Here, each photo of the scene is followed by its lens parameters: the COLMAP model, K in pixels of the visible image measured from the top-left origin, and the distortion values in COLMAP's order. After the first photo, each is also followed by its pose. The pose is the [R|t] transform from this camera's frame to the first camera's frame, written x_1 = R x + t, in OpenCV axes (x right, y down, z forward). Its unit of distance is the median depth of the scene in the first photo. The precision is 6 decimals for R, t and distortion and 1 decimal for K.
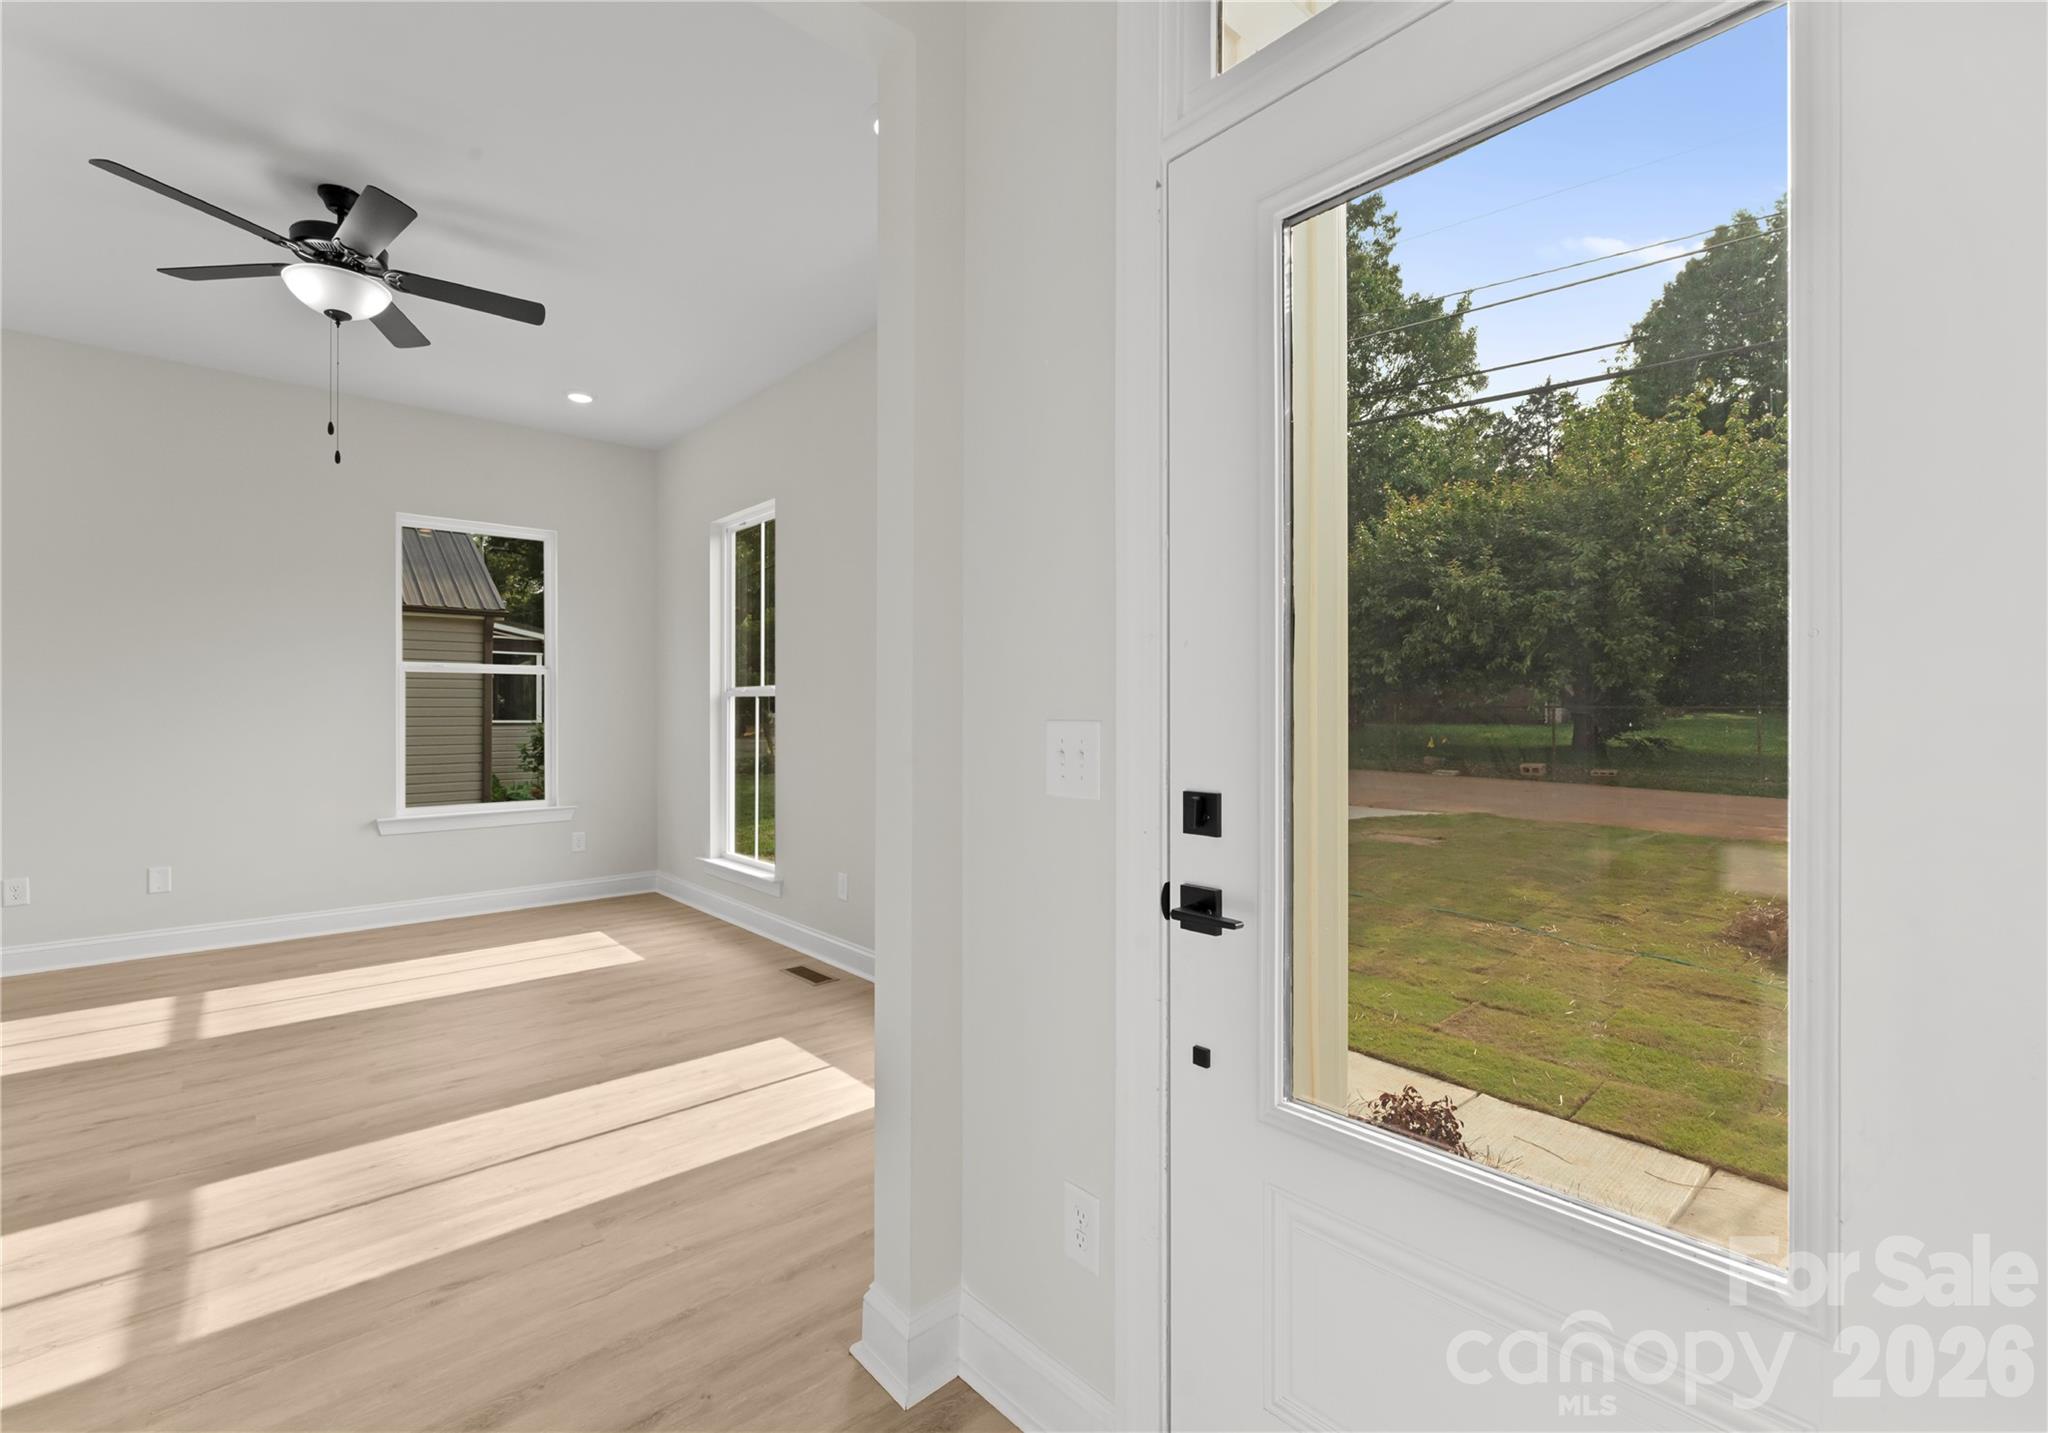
lens RADIAL K [[882.1, 0, 1014.6], [0, 882.1, 711.6], [0, 0, 1]] dist [0.000059, -0.001321]
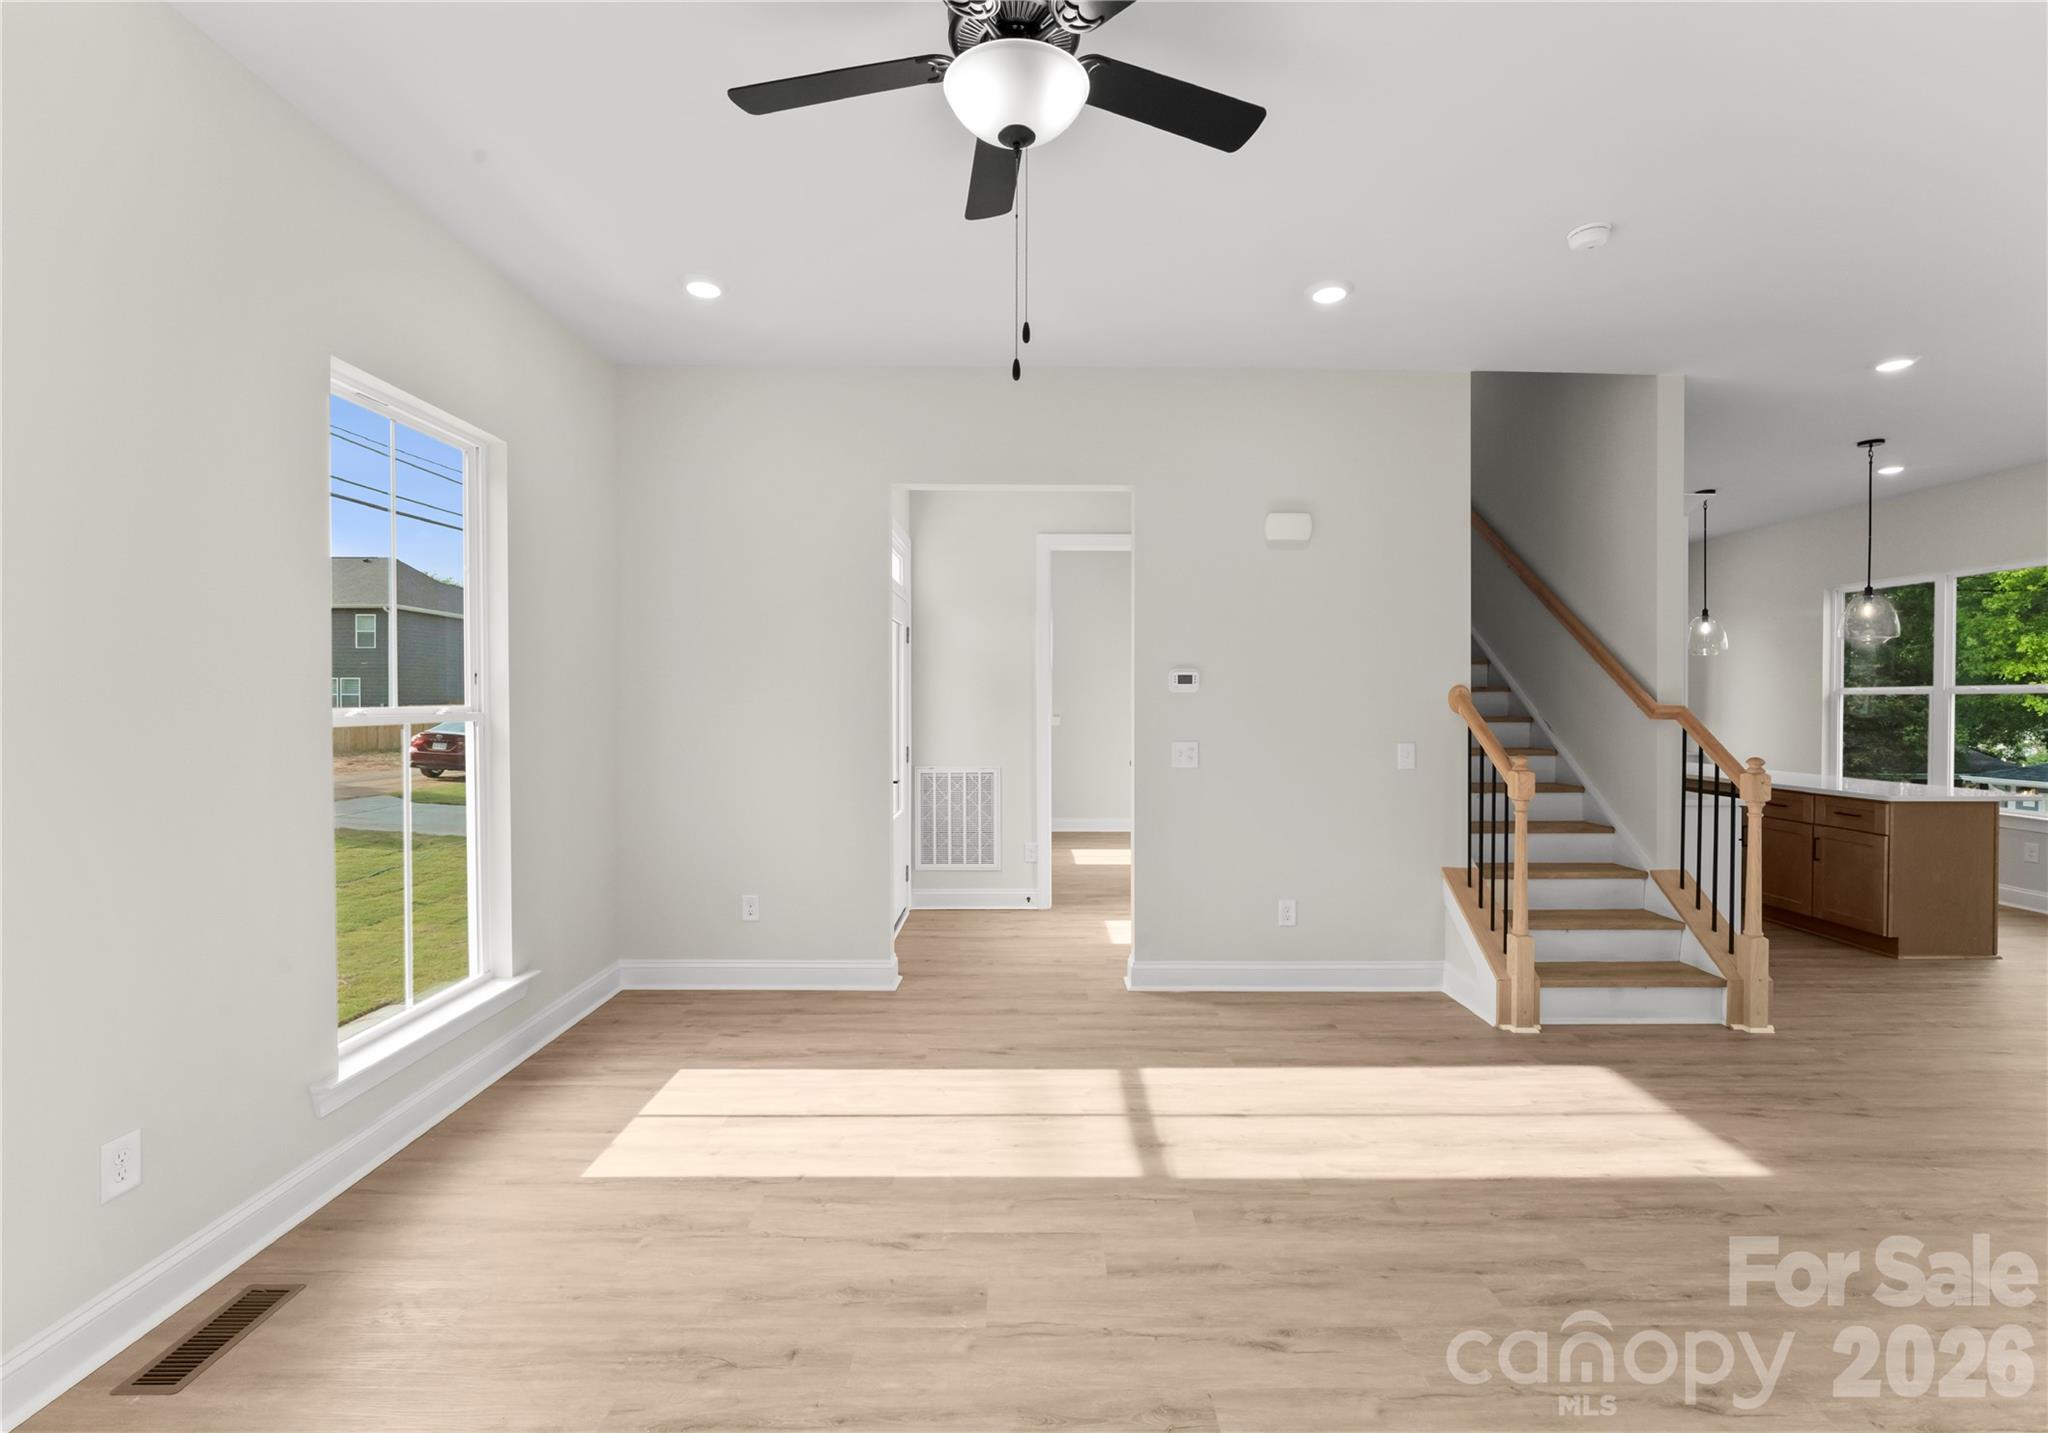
lens RADIAL K [[882.1, 0, 1023.4], [0, 882.1, 708.3], [0, 0, 1]] dist [0.000059, -0.001321]
pose [[-0.741306, -0.009240, 0.671103, -1.237933], [0.000801, 0.999892, 0.014651, -0.061191], [-0.671167, 0.011398, -0.741219, 1.516349]]
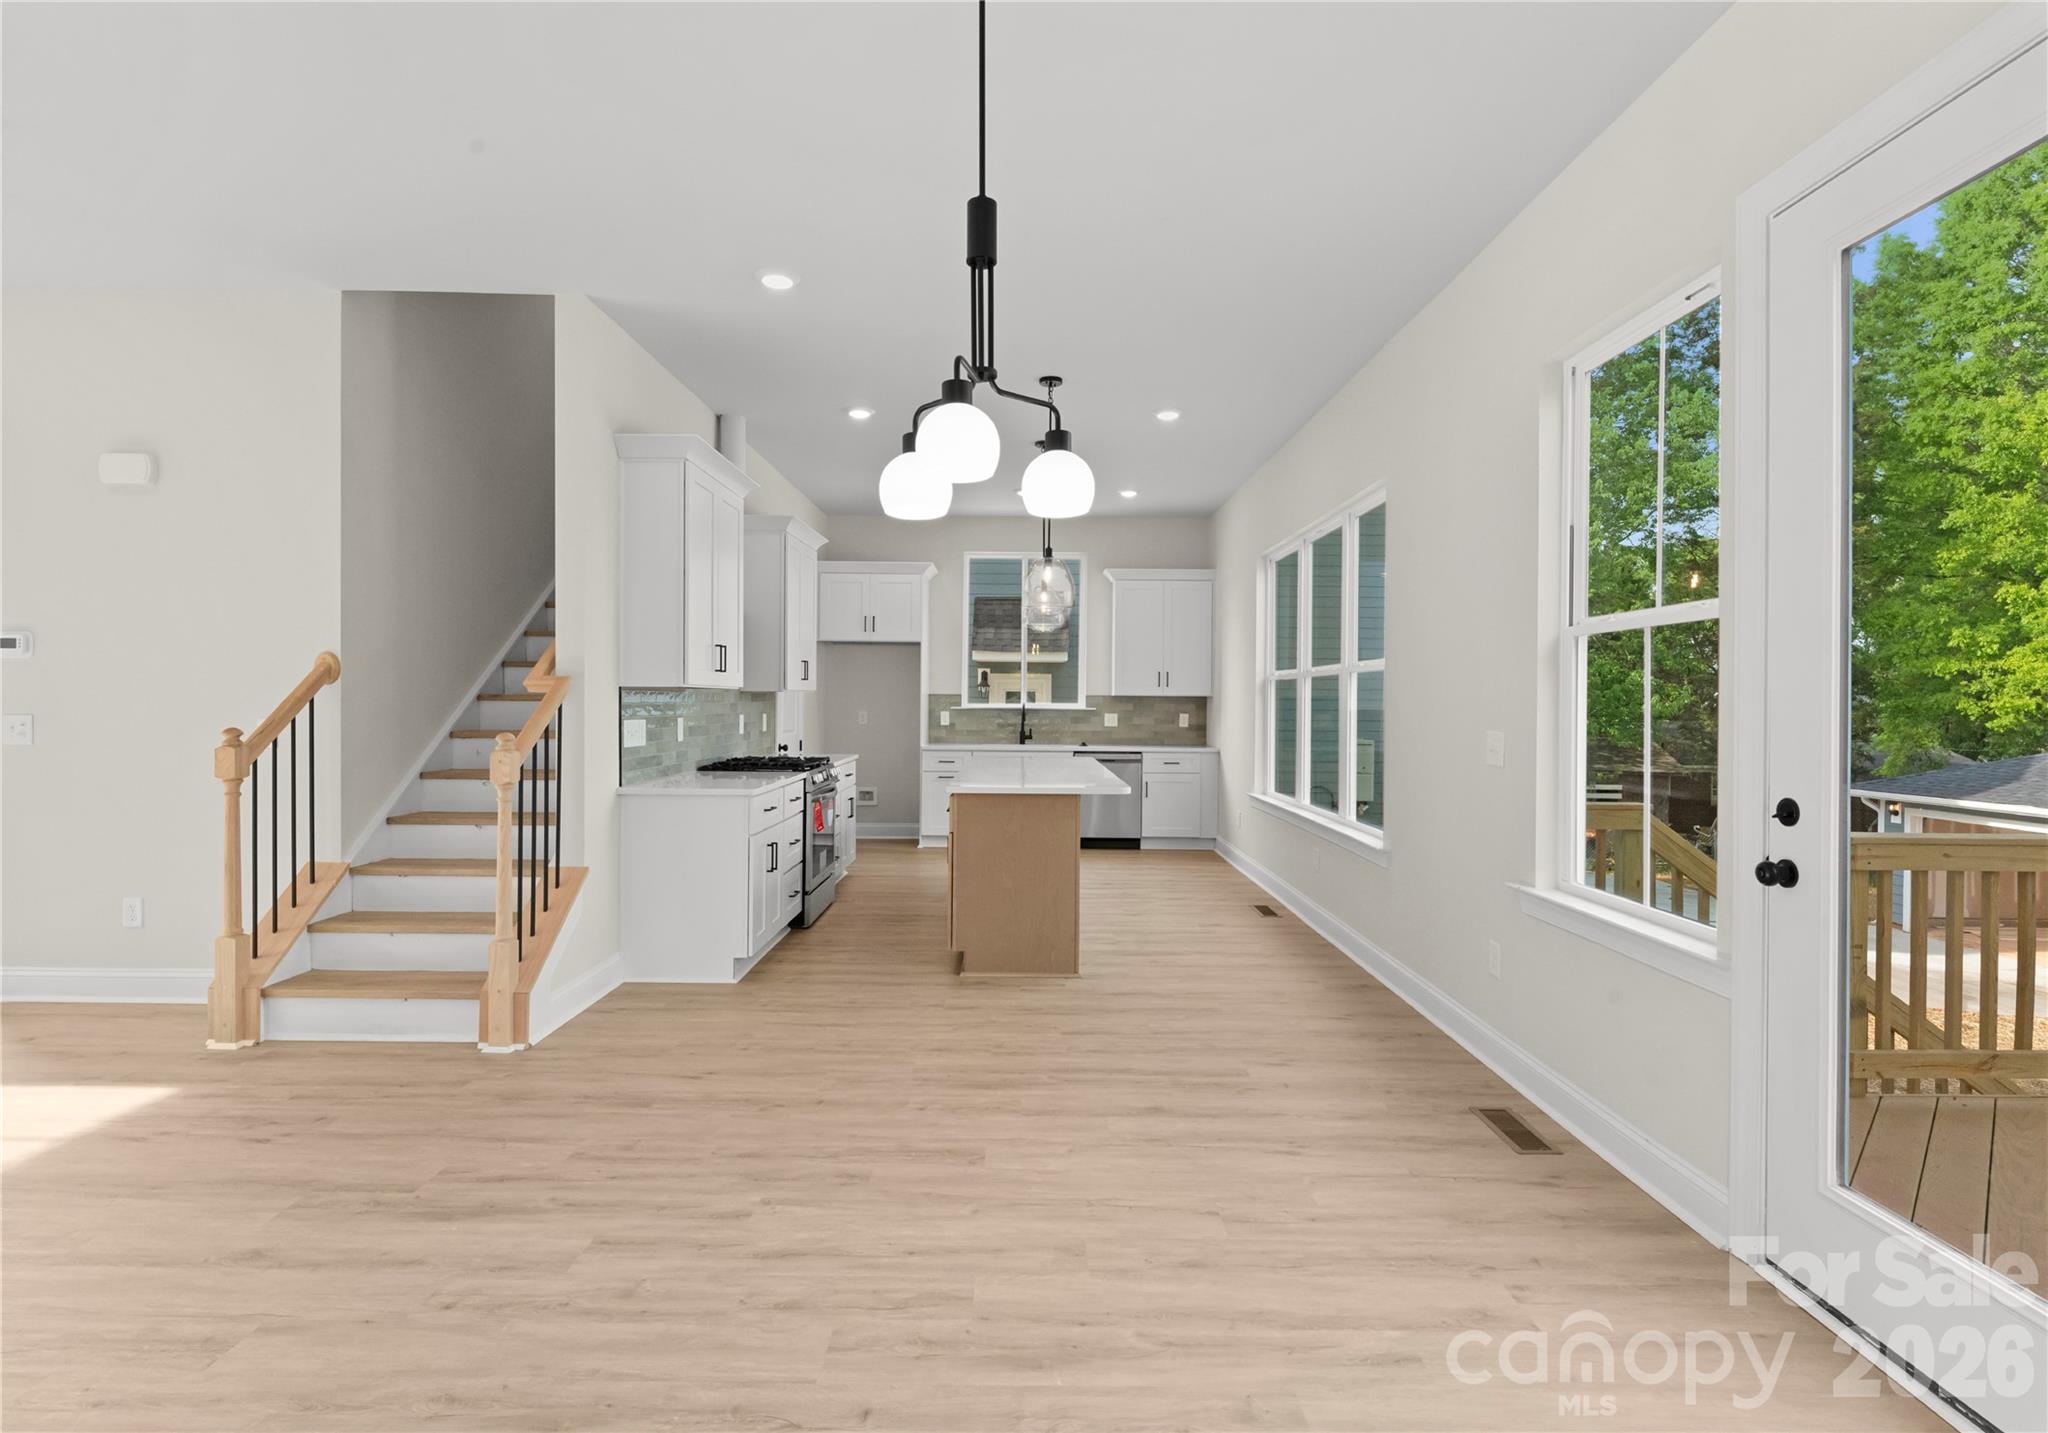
lens RADIAL K [[995.5, 0, 1033.9], [0, 995.5, 710.0], [0, 0, 1]] dist [-0.001335, 0.001075]
pose [[-0.732647, -0.013101, 0.680483, -2.471183], [-0.005170, 0.999893, 0.013685, -0.020019], [-0.680590, 0.006508, -0.732636, 0.343585]]
